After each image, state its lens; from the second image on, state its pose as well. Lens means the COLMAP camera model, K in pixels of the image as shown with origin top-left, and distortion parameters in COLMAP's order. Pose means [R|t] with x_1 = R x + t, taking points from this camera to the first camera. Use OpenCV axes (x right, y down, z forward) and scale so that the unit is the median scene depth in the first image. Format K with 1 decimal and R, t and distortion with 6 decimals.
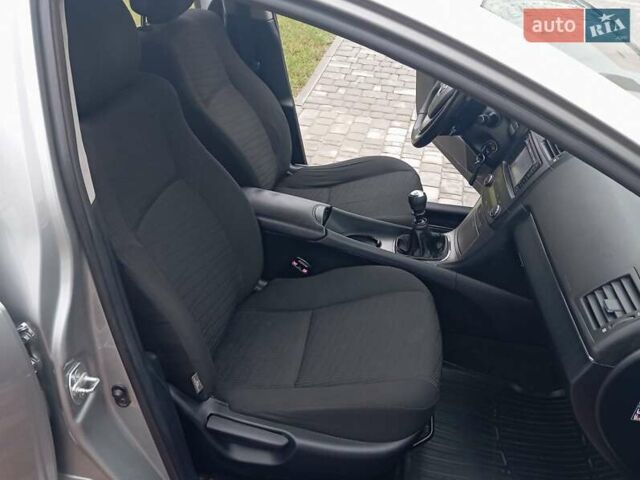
lens RADIAL K [[619.8, 0, 319.4], [0, 619.8, 235.8], [0, 0, 1]] dist [0.102913, -0.205176]
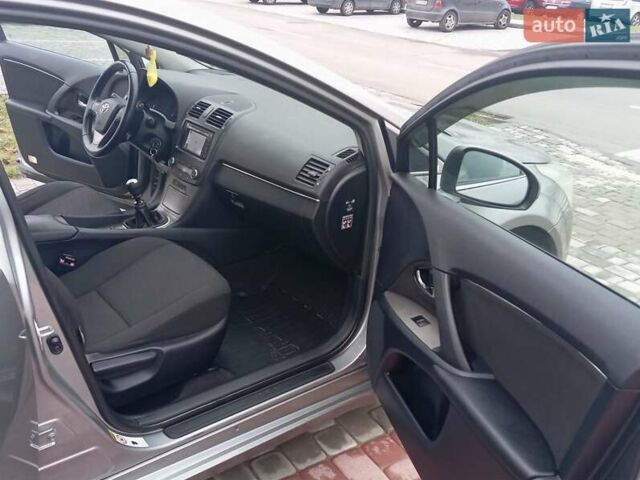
lens RADIAL K [[619.8, 0, 319.4], [0, 619.8, 235.8], [0, 0, 1]] dist [0.102913, -0.205176]
pose [[0.688104, -0.298375, 0.661427, -0.492785], [0.364583, 0.930295, 0.040377, 0.134232], [-0.627370, 0.213362, 0.748922, -0.216654]]
